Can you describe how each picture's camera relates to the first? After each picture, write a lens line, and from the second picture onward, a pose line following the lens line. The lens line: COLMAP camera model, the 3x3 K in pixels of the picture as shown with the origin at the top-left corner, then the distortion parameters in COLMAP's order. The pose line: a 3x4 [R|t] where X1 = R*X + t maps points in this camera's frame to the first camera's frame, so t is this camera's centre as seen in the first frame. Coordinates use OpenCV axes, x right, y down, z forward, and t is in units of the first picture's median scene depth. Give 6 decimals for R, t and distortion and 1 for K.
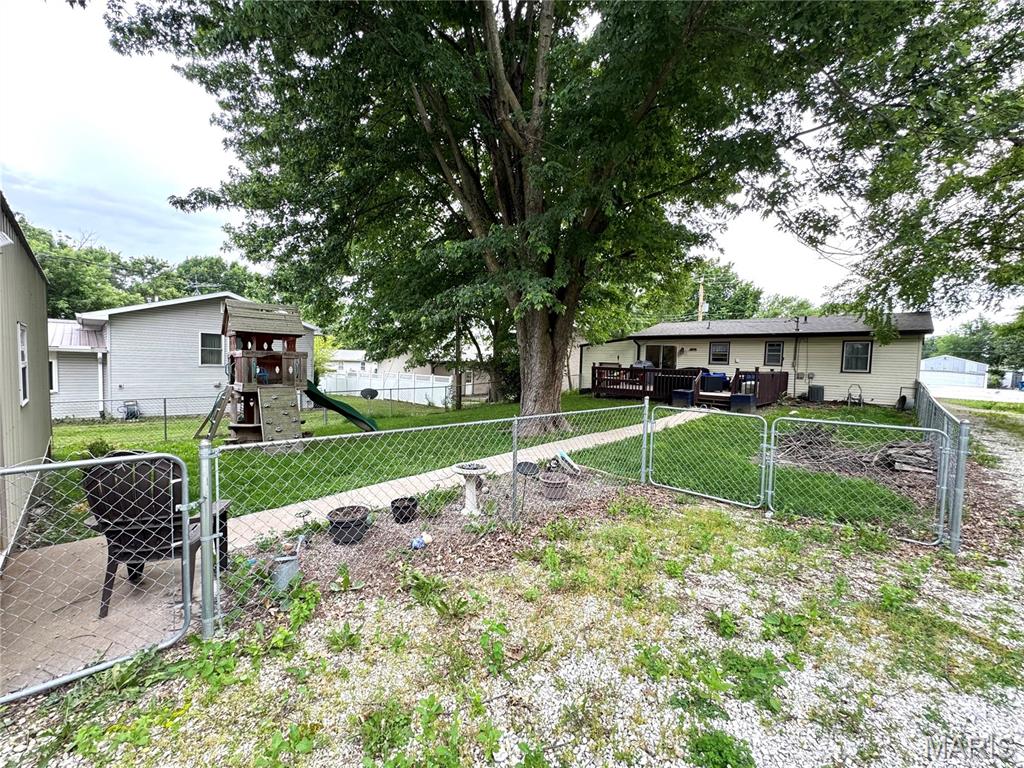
lens RADIAL K [[410.3, 0, 513.9], [0, 410.3, 385.3], [0, 0, 1]] dist [-0.000282, 0.000002]
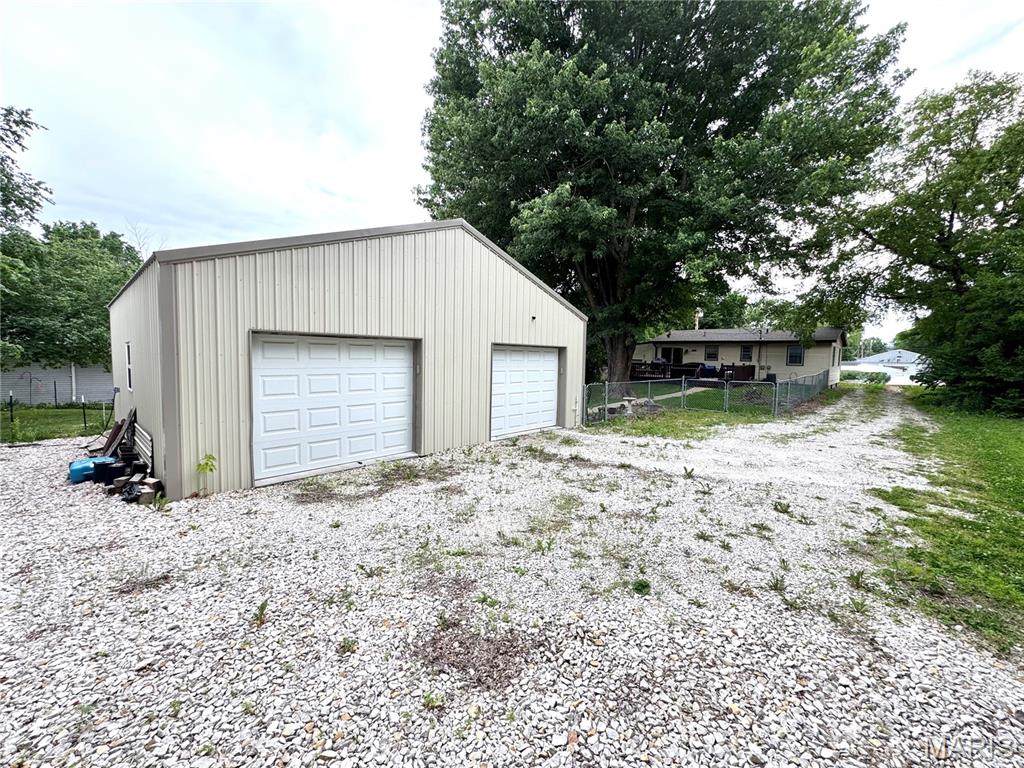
lens RADIAL K [[410.3, 0, 509.9], [0, 410.3, 383.2], [0, 0, 1]] dist [-0.000282, 0.000002]
pose [[0.999963, -0.006494, 0.005708, -0.276387], [0.006445, 0.999944, 0.008451, 0.016711], [-0.005763, -0.008414, 0.999948, -0.559165]]
